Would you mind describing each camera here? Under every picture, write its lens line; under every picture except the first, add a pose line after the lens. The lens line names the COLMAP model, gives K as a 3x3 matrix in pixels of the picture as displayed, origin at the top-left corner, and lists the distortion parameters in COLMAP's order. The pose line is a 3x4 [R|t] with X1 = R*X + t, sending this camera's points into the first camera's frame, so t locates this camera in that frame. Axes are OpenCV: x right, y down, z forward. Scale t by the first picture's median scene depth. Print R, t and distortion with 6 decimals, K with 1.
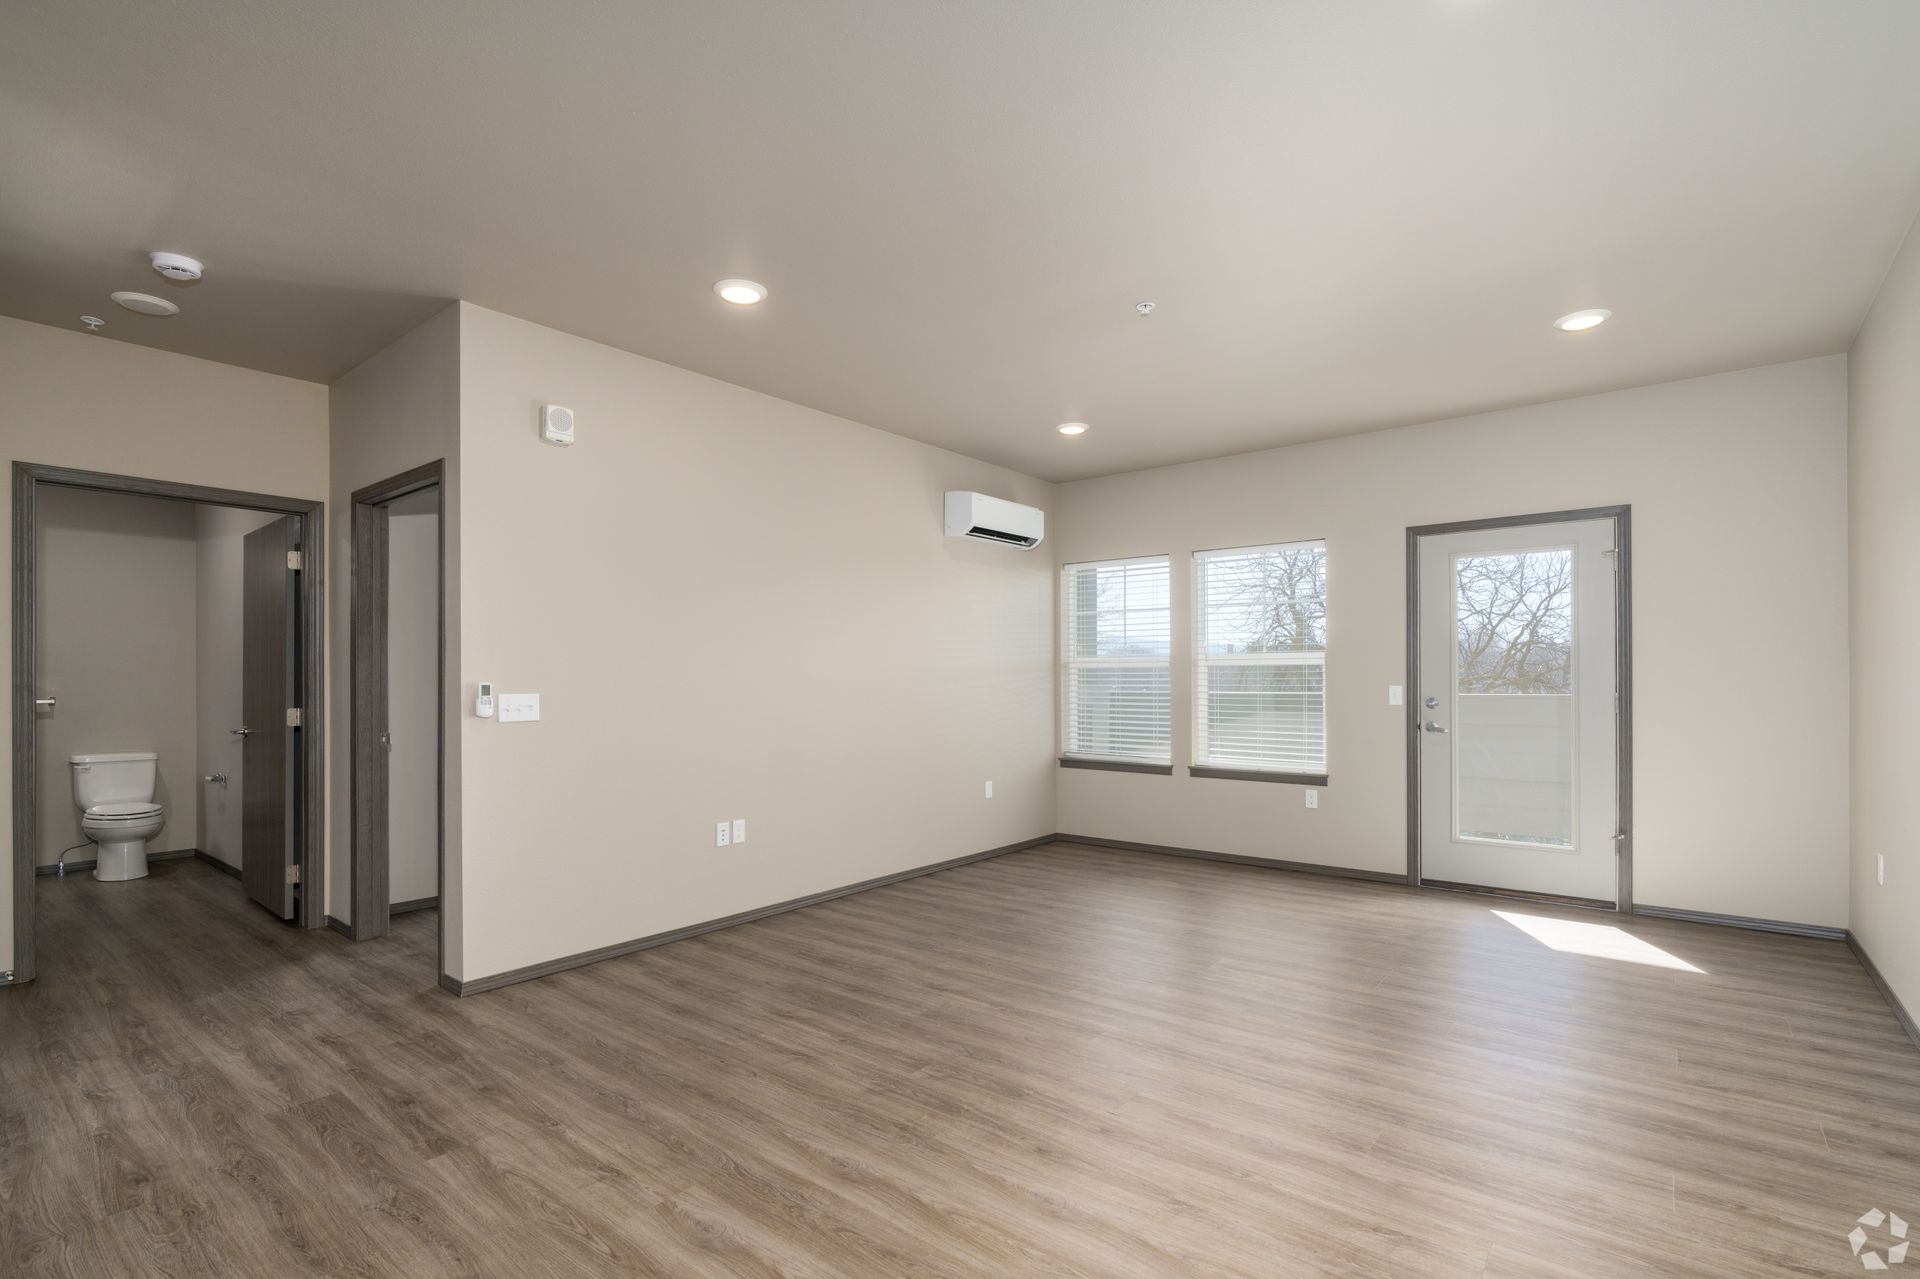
lens RADIAL K [[908.8, 0, 907.4], [0, 908.8, 667.2], [0, 0, 1]] dist [-0.002678, 0.000234]
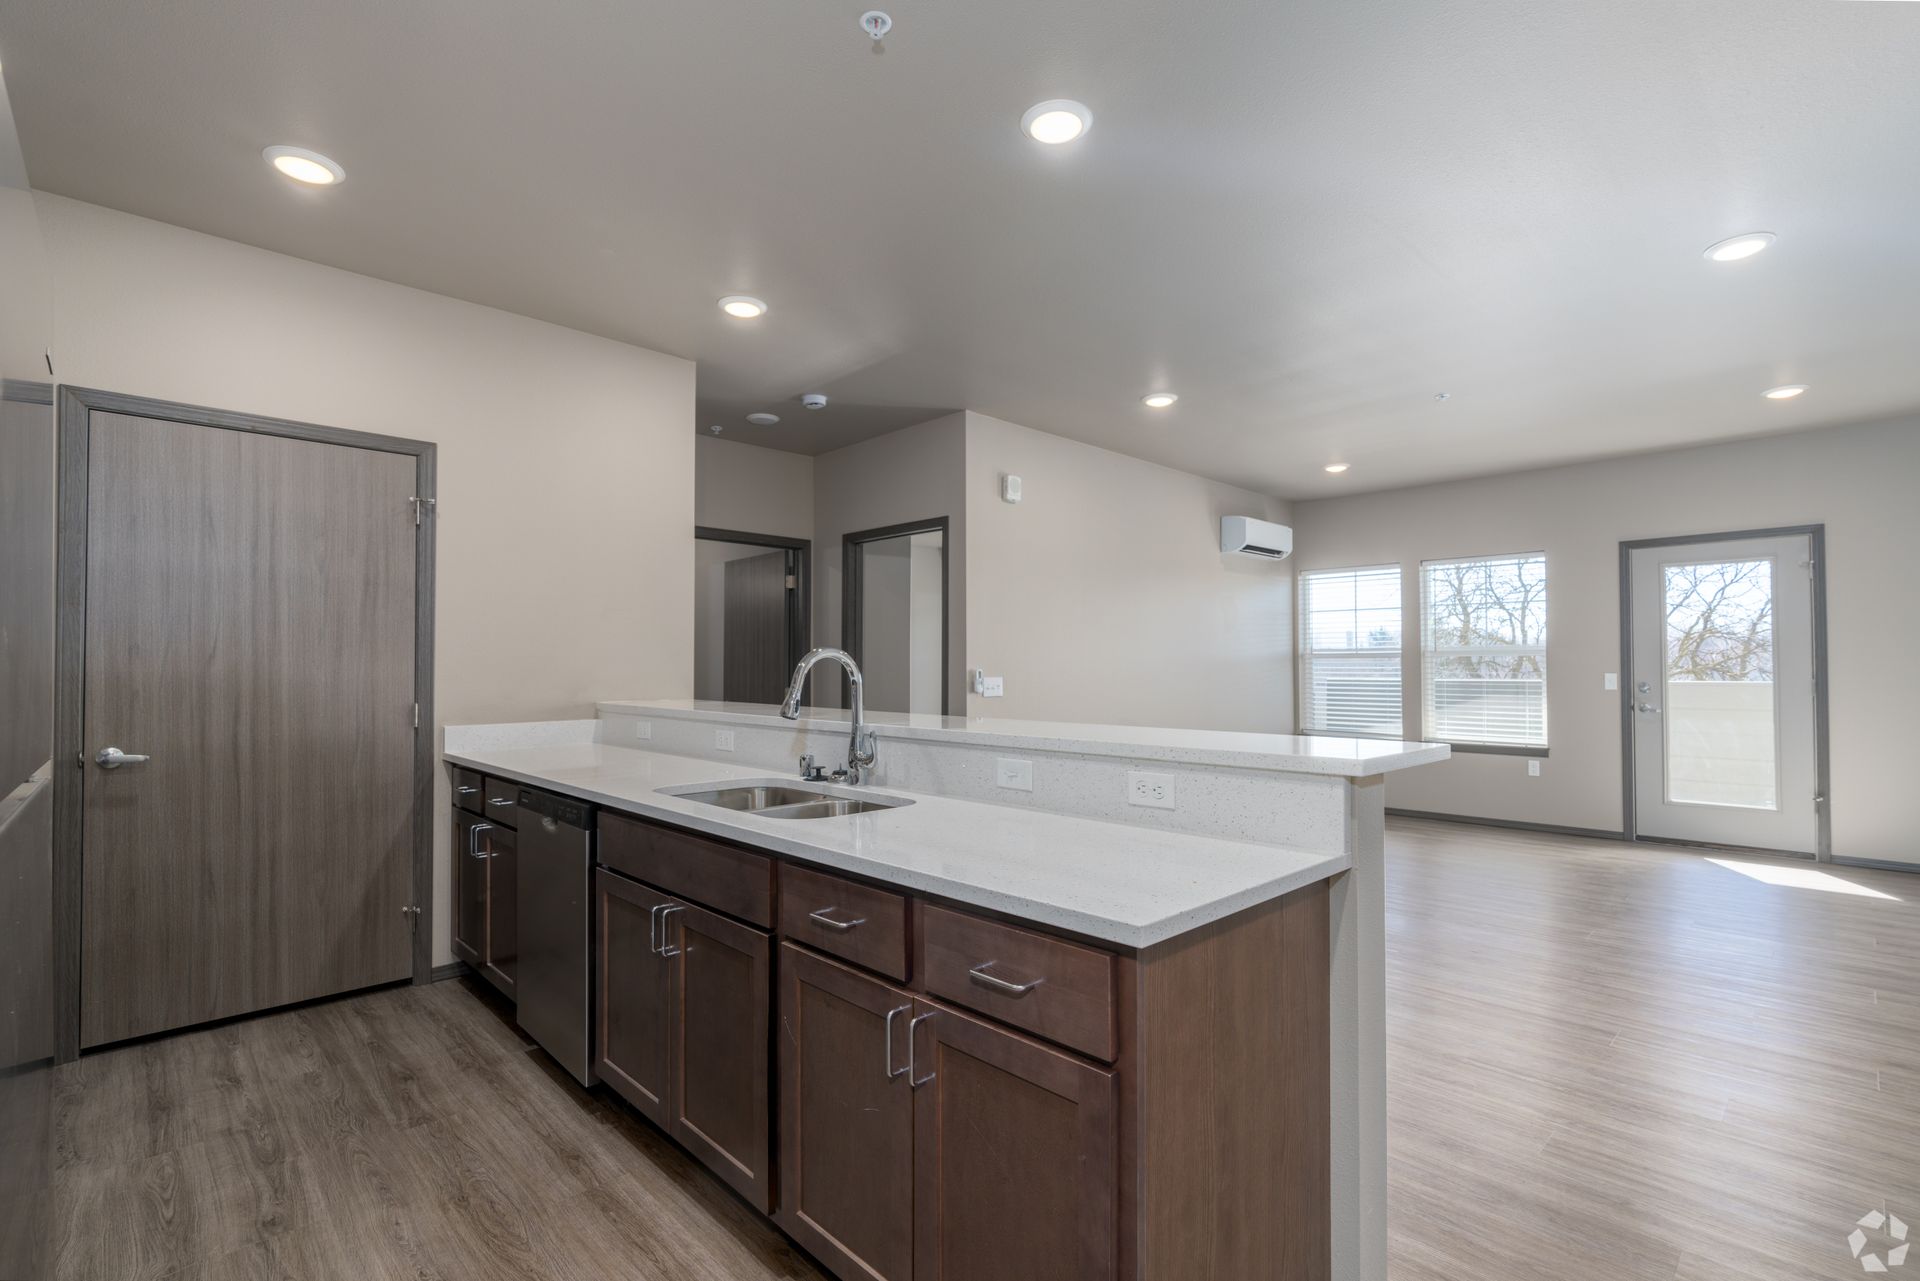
lens RADIAL K [[880.7, 0, 960.0], [0, 880.7, 640.5], [0, 0, 1]] dist [-0.001179, 0.000021]
pose [[0.995501, -0.001237, -0.094740, -0.222074], [-0.000397, 0.999852, -0.017228, -0.003034], [0.094747, 0.017188, 0.995353, -0.255212]]
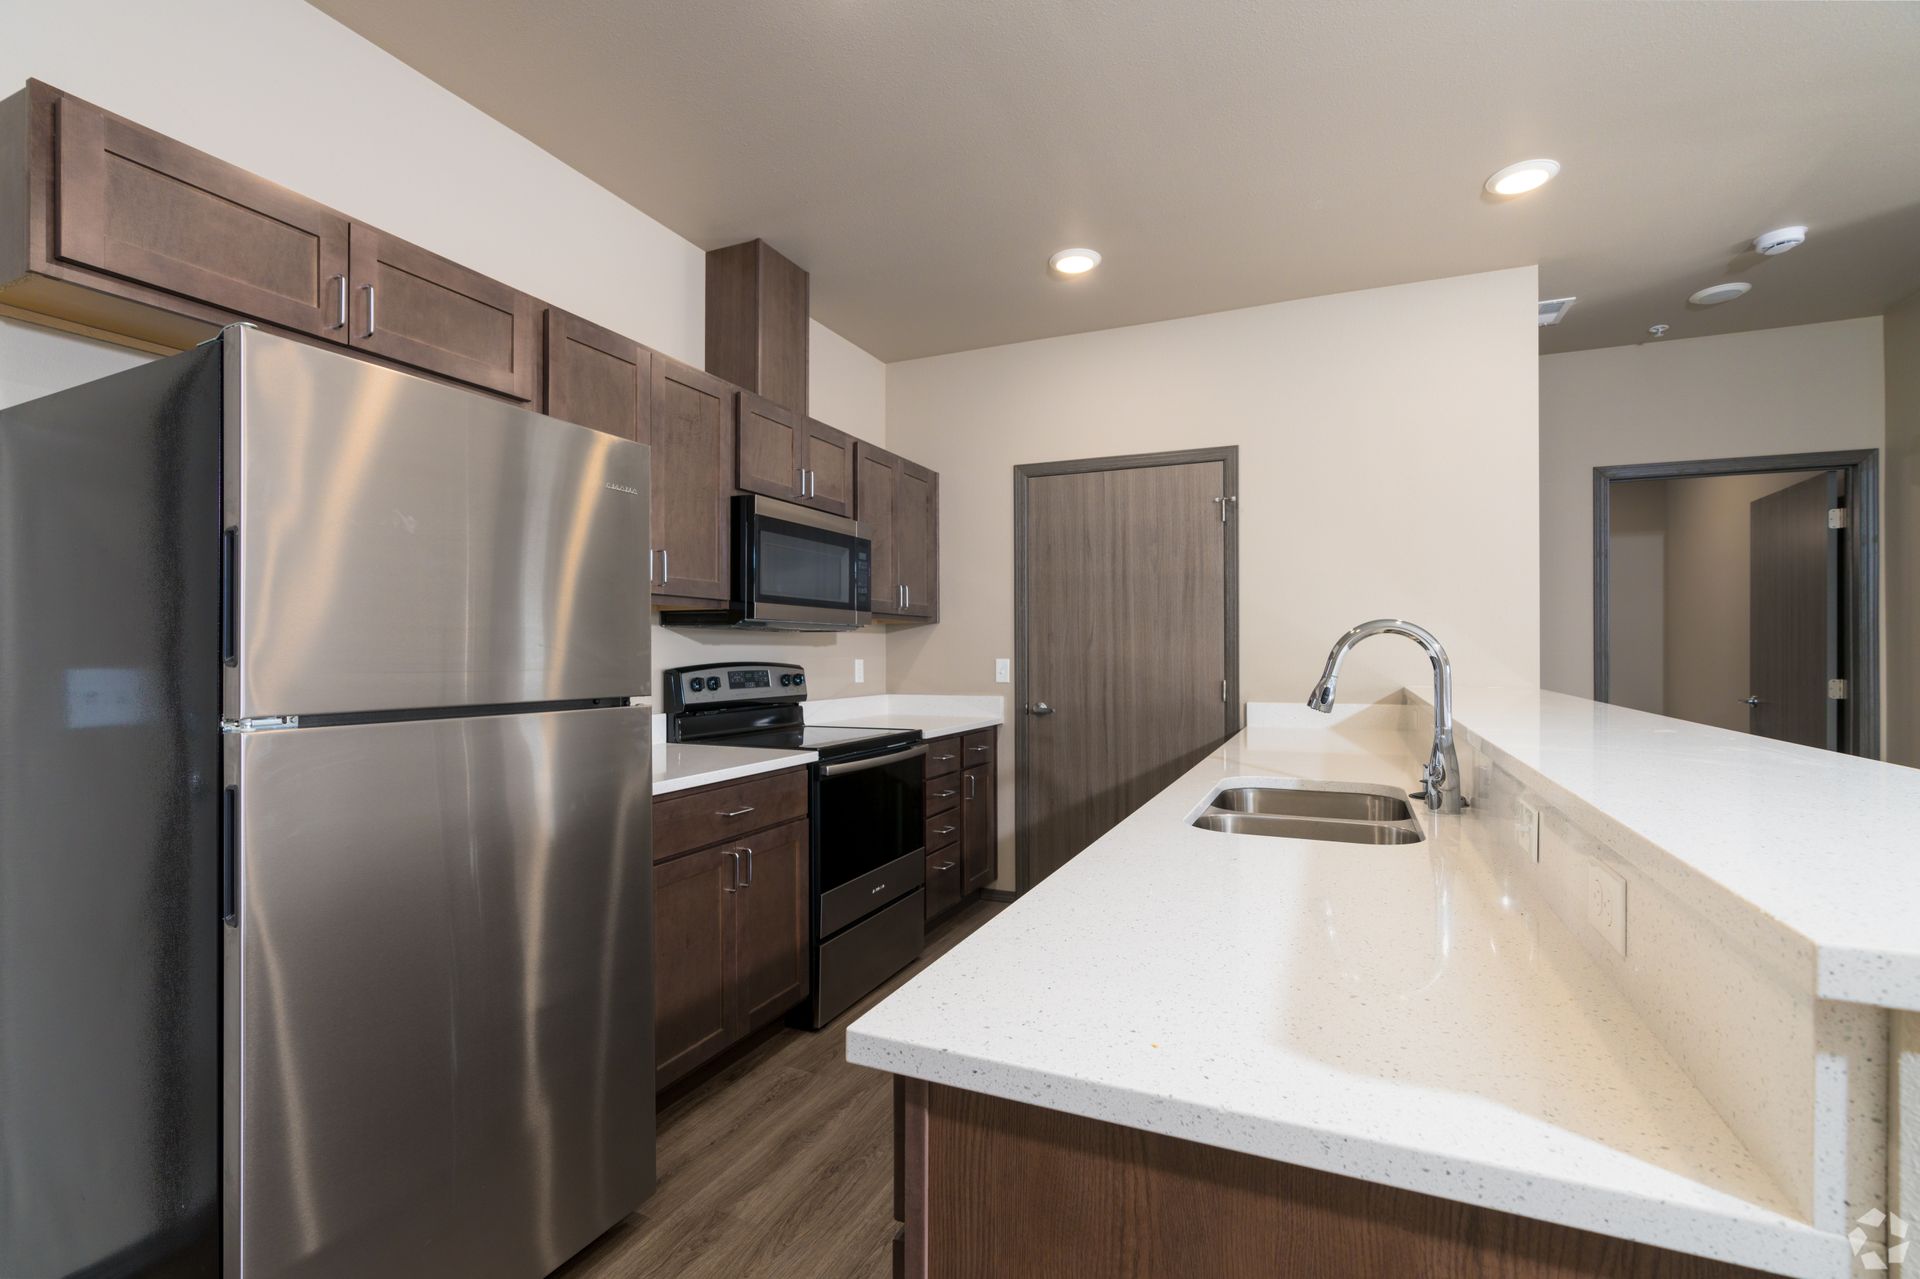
lens RADIAL K [[859.6, 0, 960.0], [0, 859.6, 639.5], [0, 0, 1]] dist [0.001845, 0.000758]
pose [[0.289128, -0.008151, -0.957256, -0.081449], [0.011045, 0.999926, -0.005179, -0.000766], [0.957227, -0.009075, 0.289196, -0.087026]]
